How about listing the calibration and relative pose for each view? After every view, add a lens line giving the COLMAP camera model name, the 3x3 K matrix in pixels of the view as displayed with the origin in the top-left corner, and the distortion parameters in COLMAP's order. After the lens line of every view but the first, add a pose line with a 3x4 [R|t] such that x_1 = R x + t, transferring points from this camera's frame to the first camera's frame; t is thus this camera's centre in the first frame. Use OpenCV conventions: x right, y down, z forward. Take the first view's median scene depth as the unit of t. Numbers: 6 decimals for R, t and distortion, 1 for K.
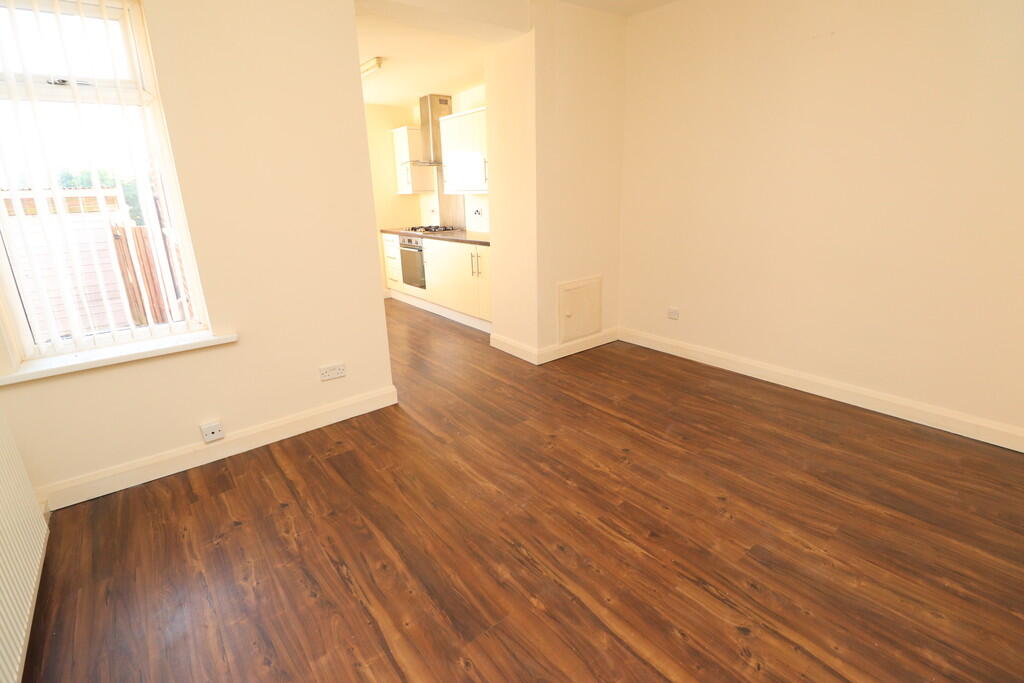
lens RADIAL K [[478.8, 0, 512.0], [0, 478.8, 343.7], [0, 0, 1]] dist [0.000410, 0.000011]
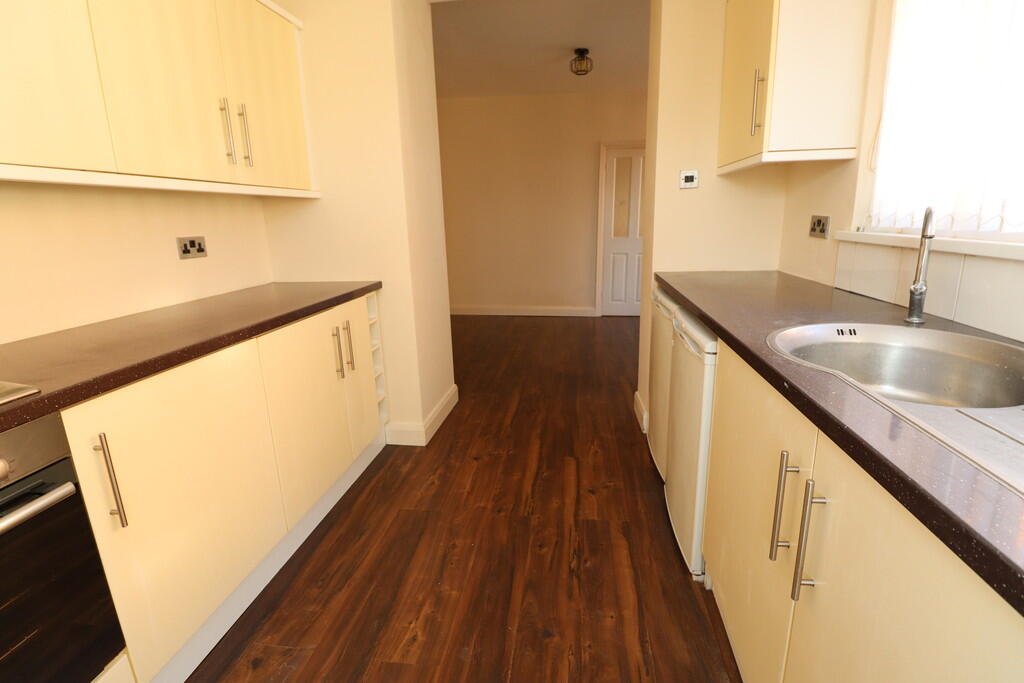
lens RADIAL K [[478.8, 0, 512.3], [0, 478.8, 337.3], [0, 0, 1]] dist [0.000410, 0.000011]
pose [[-0.692764, -0.140964, 0.707253, -0.885707], [0.265458, 0.862007, 0.431828, -0.355453], [-0.670529, 0.486901, -0.559748, 1.417922]]
